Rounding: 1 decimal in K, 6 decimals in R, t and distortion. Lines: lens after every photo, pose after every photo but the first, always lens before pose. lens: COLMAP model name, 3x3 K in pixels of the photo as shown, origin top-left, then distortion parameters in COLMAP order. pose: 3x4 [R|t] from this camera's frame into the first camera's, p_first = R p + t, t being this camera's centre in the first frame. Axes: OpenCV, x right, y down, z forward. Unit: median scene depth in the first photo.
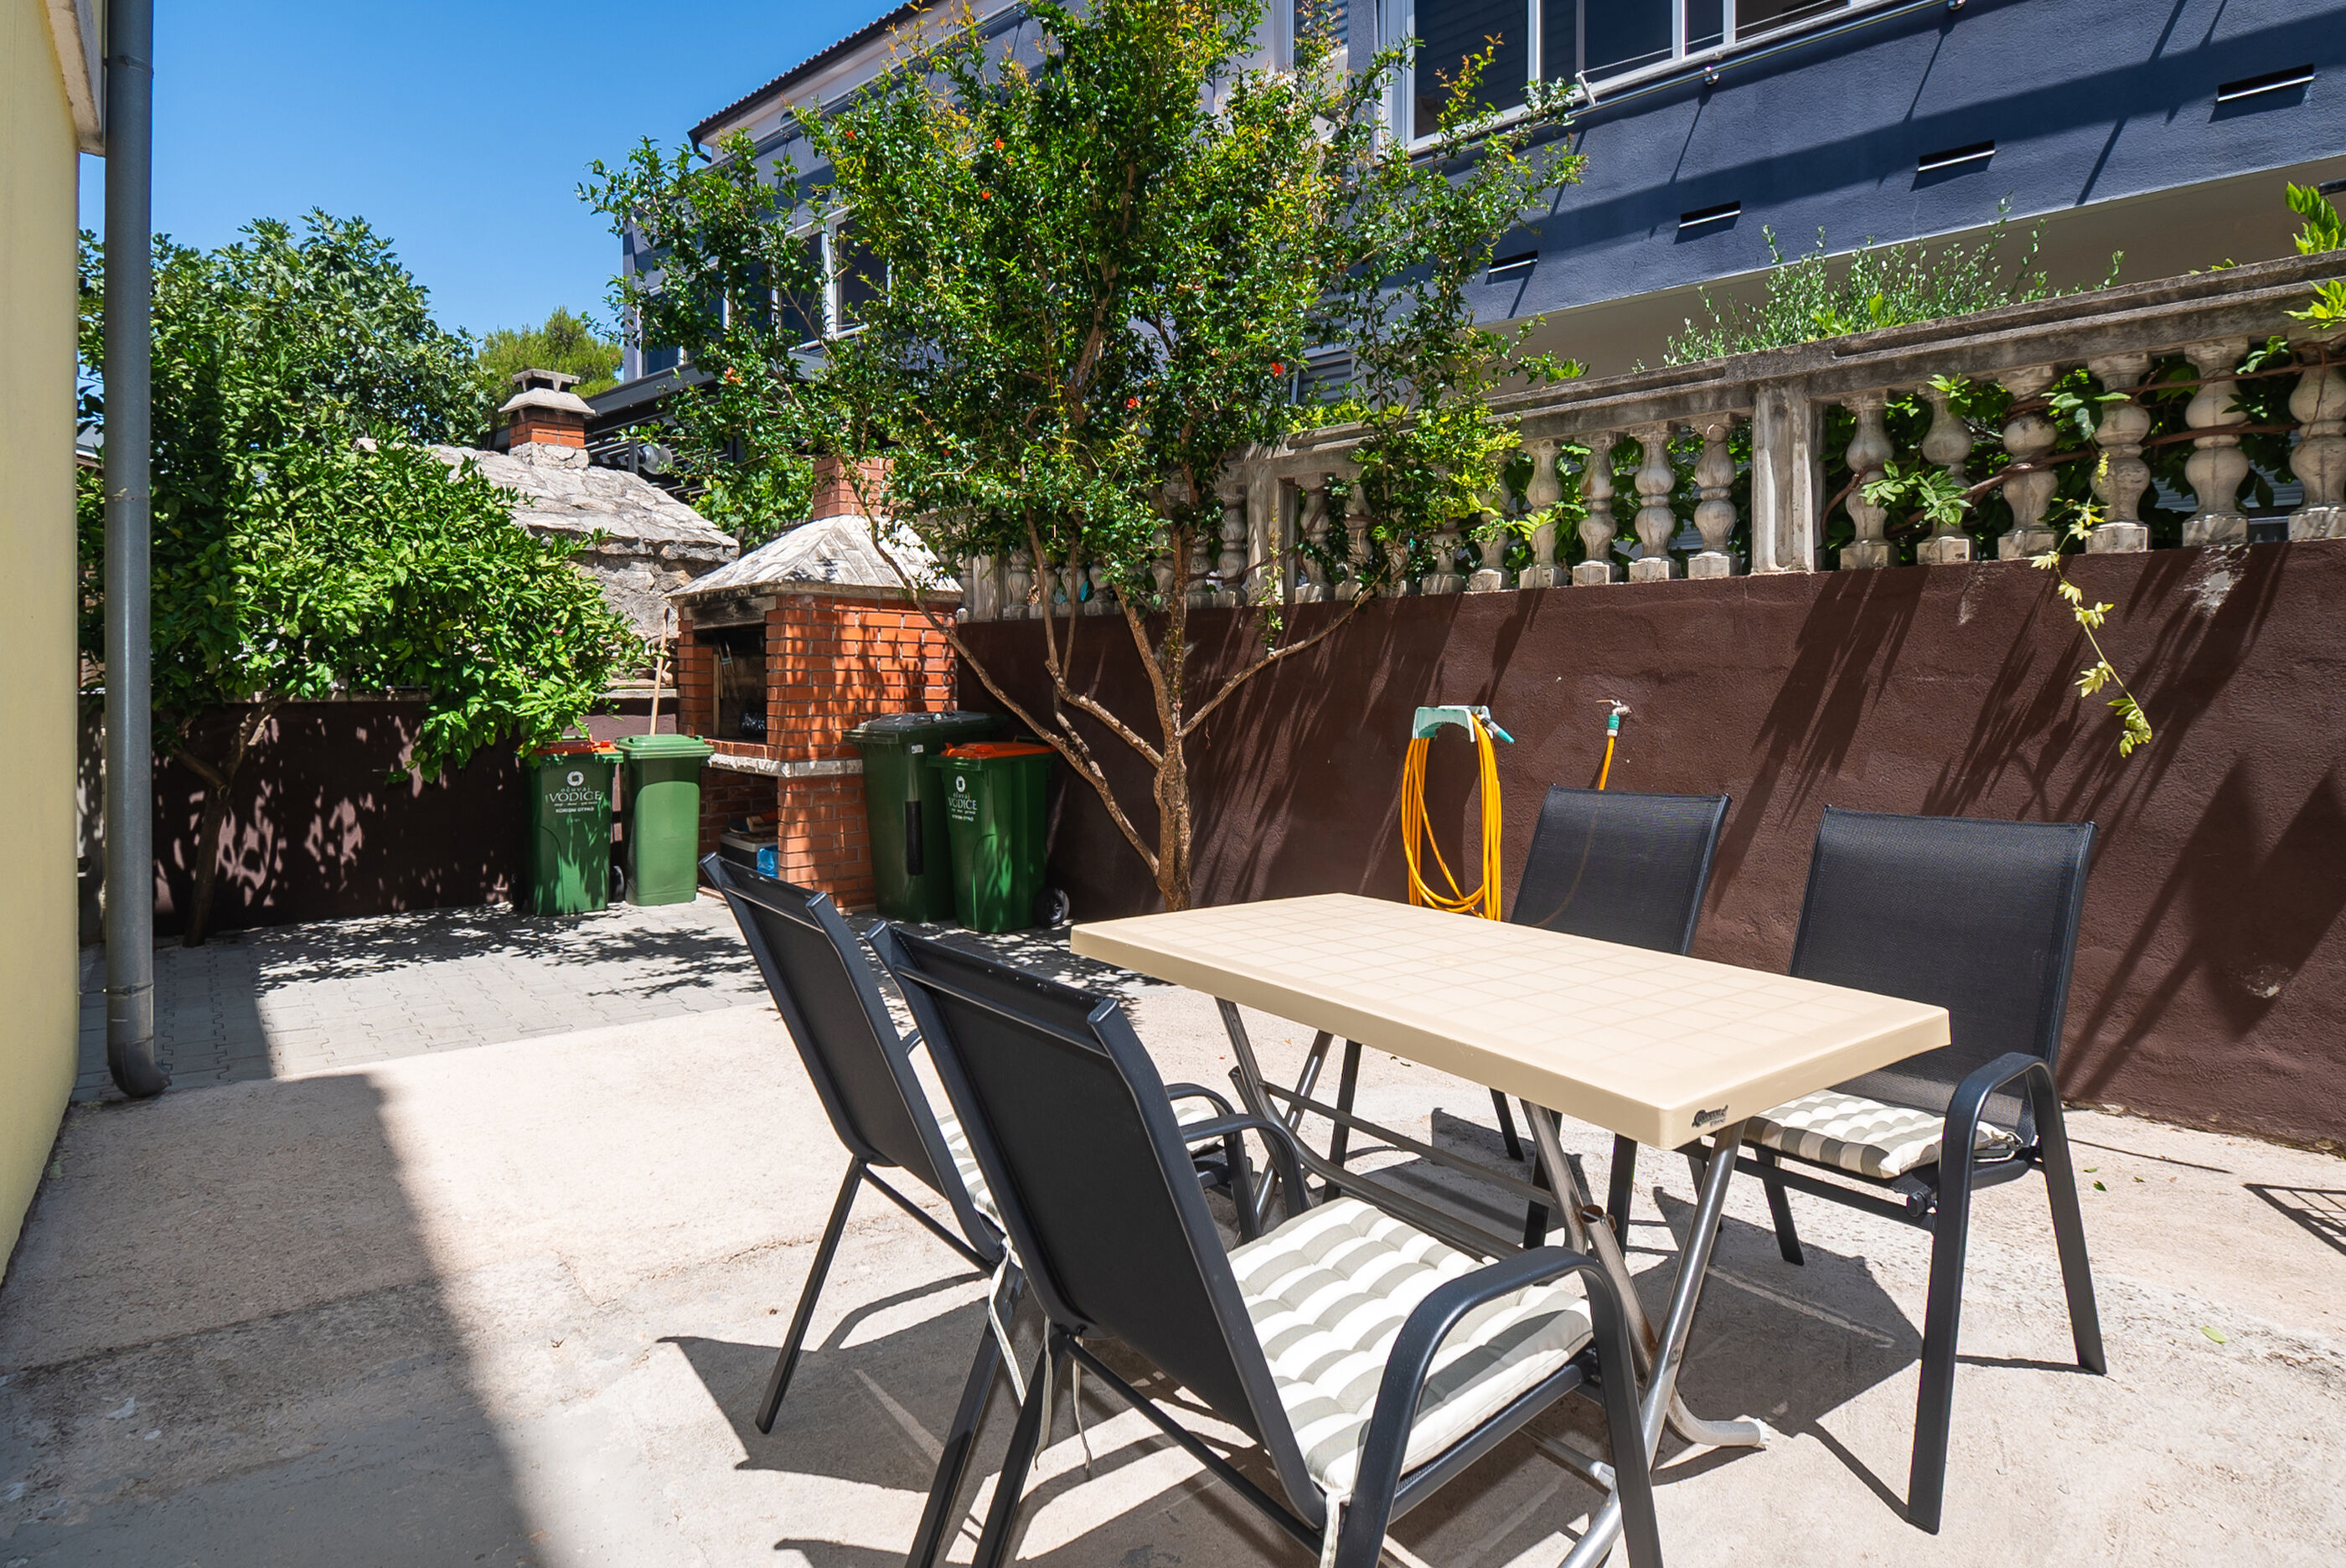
lens RADIAL K [[1361.1, 0, 1161.5], [0, 1361.1, 742.4], [0, 0, 1]] dist [-0.001268, 0.000403]
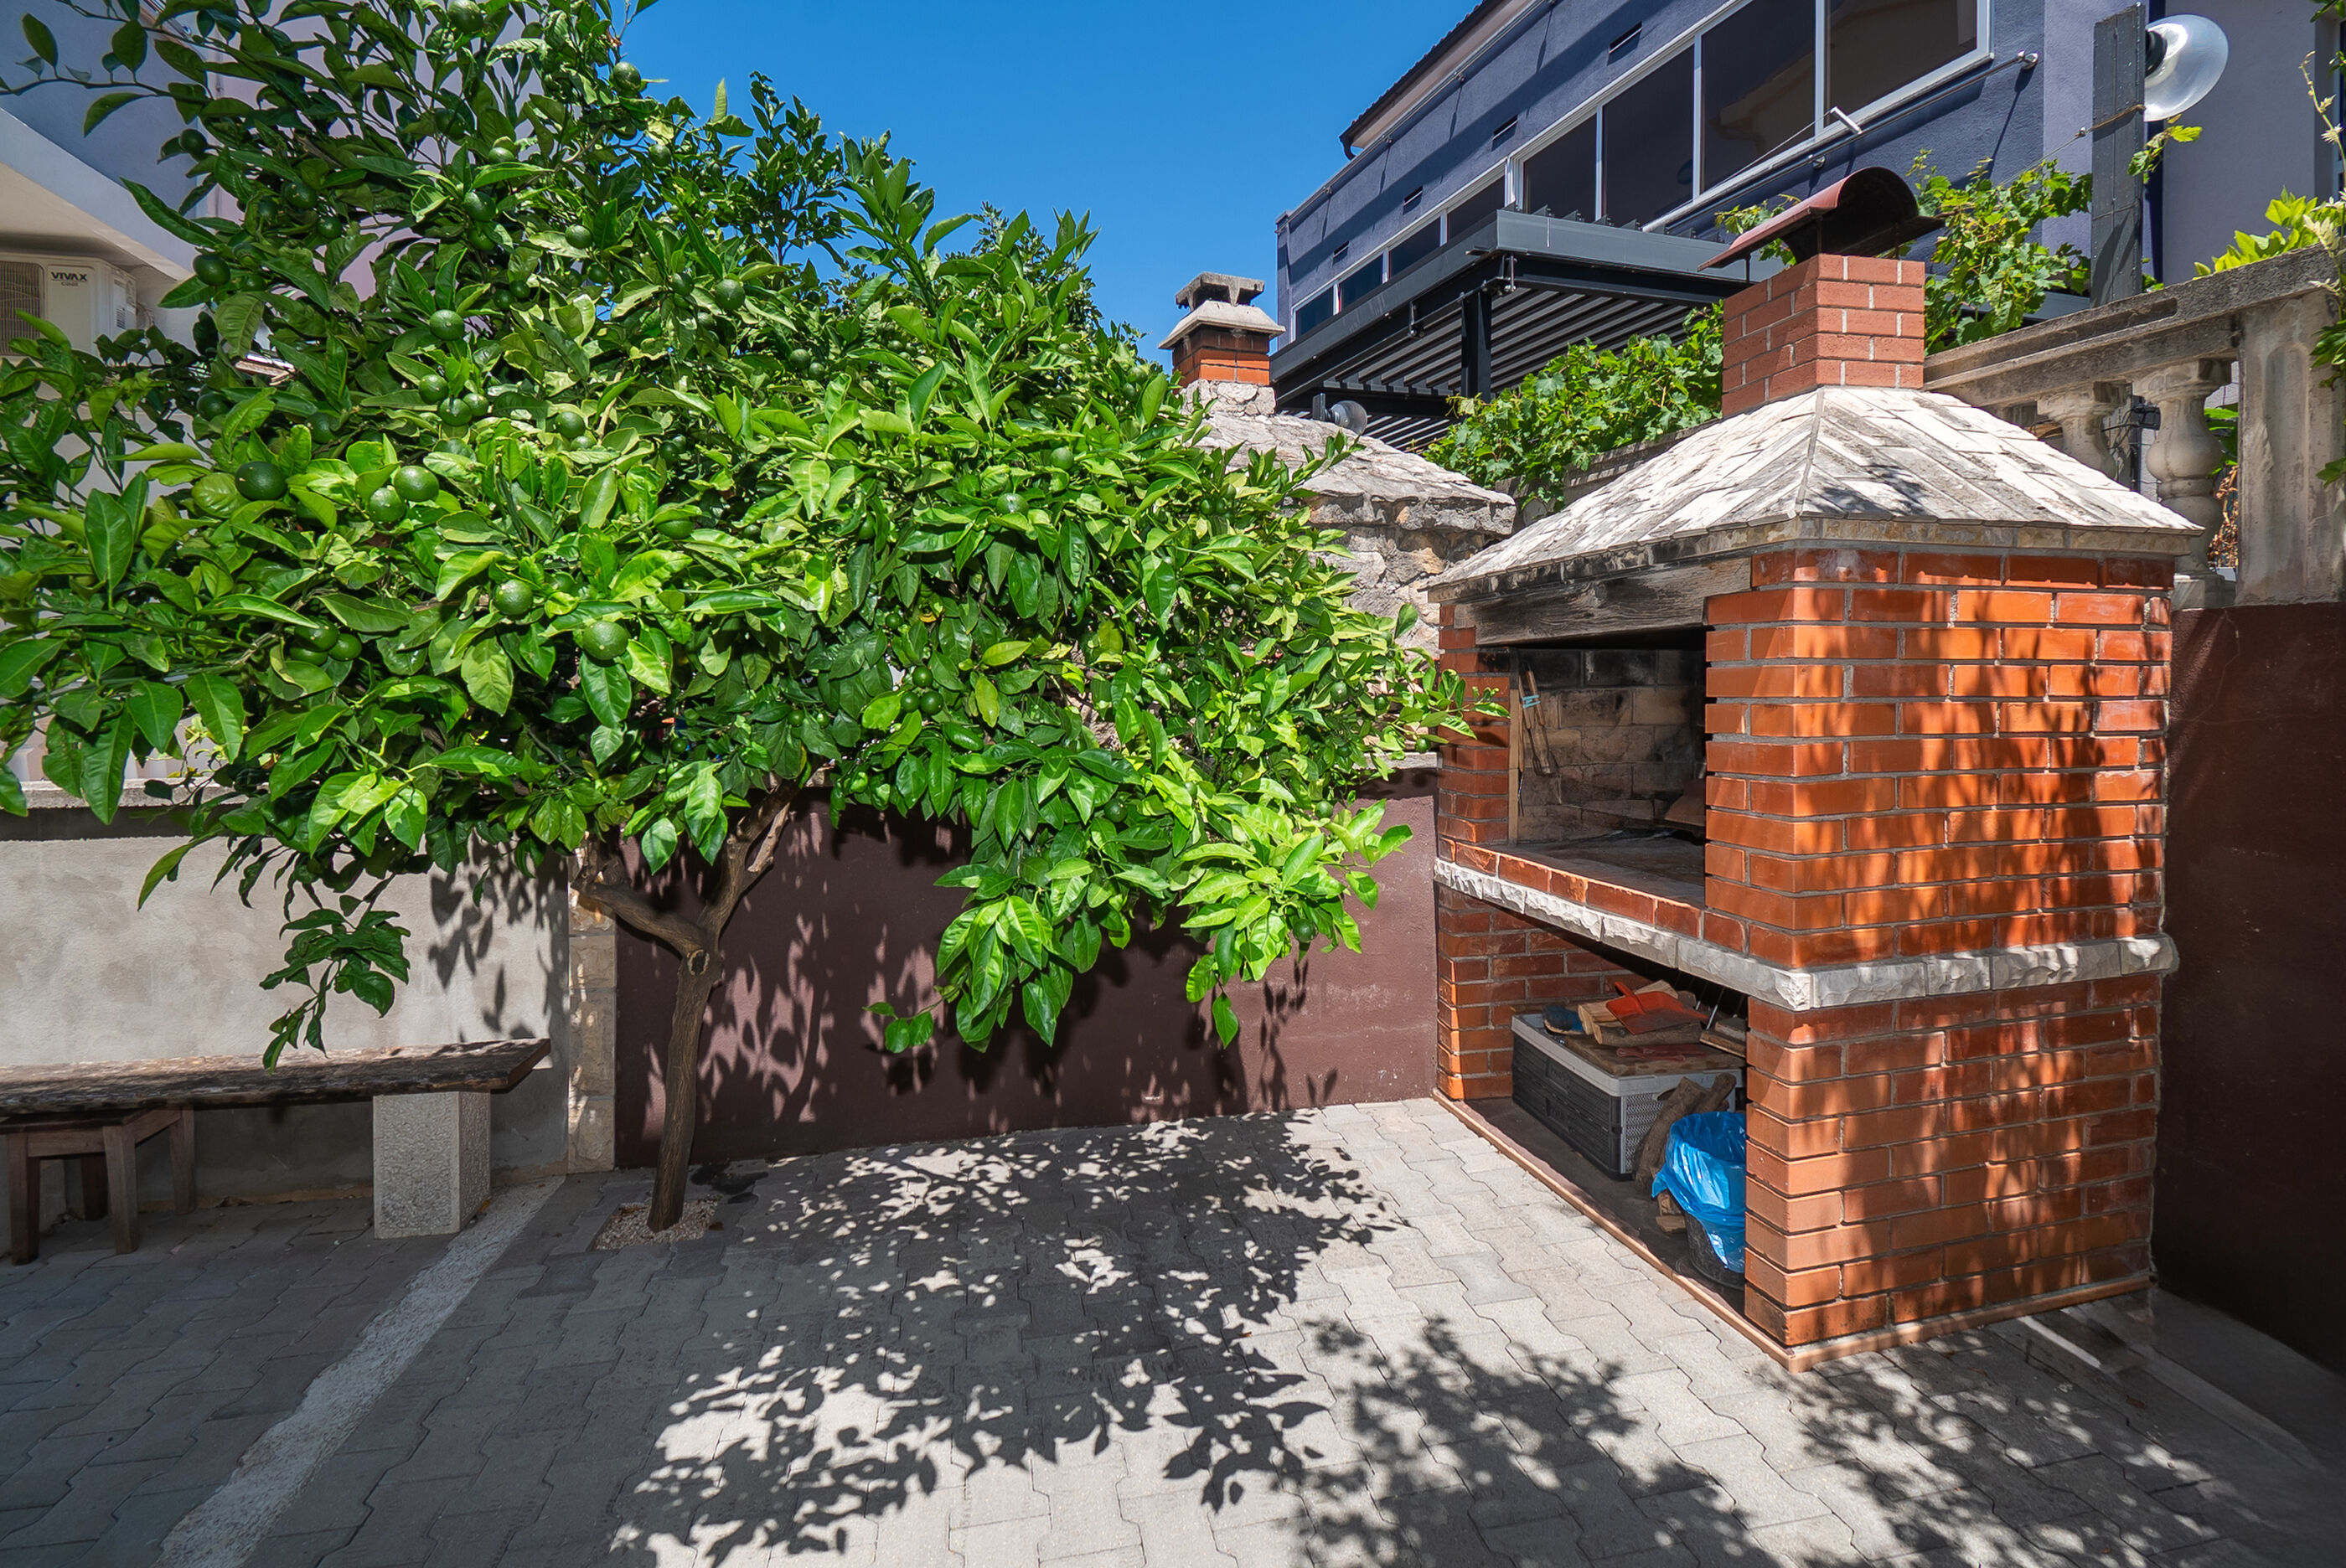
lens RADIAL K [[1064.9, 0, 1199.3], [0, 1064.9, 767.4], [0, 0, 1]] dist [0.000167, -0.008122]
pose [[0.911640, 0.018897, -0.410554, -0.296539], [-0.004609, 0.999350, 0.035762, -0.053865], [0.410963, -0.030710, 0.911135, 0.625362]]
